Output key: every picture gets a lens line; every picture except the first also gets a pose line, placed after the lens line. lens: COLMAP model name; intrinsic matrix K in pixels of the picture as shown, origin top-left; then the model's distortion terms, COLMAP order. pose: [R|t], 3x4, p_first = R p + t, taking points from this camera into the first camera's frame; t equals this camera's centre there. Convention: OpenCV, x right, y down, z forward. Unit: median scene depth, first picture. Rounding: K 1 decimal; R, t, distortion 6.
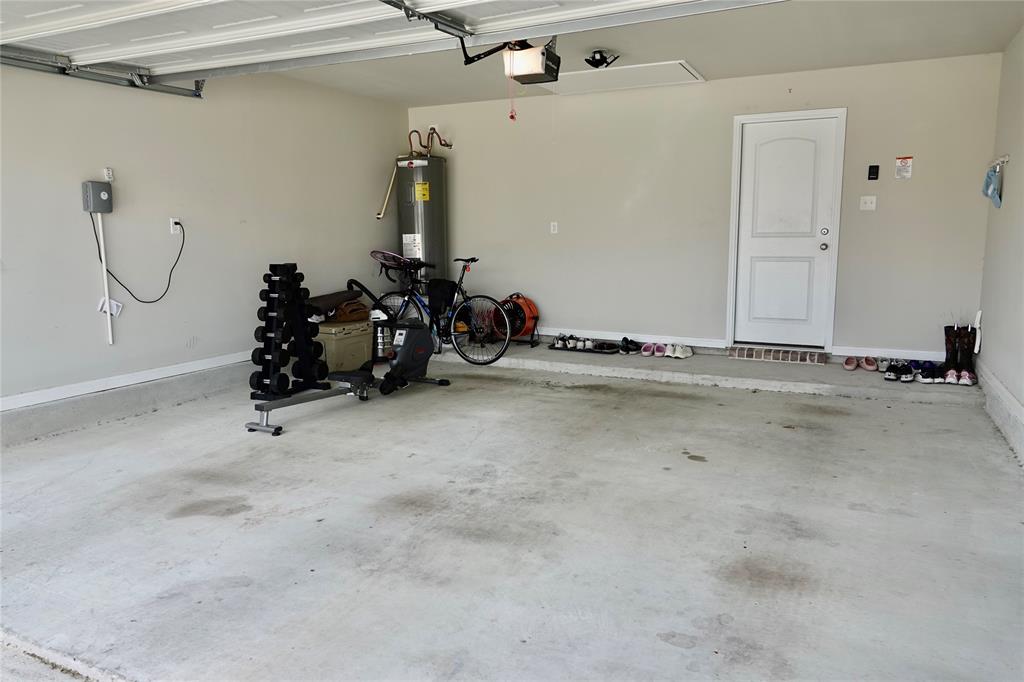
lens RADIAL K [[705.7, 0, 512.0], [0, 705.7, 341.0], [0, 0, 1]] dist [0.000814, -0.000762]
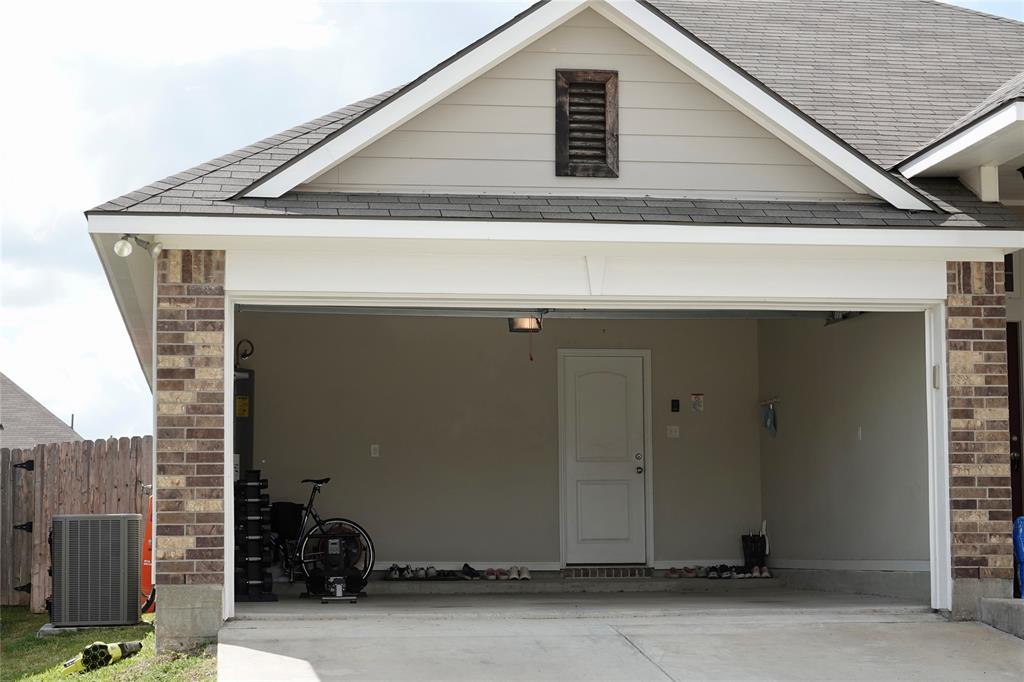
lens RADIAL K [[1998.0, 0, 512.0], [0, 1998.0, 341.0], [0, 0, 1]] dist [-0.053115, -0.114337]
pose [[0.829397, 0.055156, 0.555930, -1.455896], [0.086939, 0.970248, -0.225967, 0.354667], [-0.551853, 0.235748, 0.799926, -1.414659]]
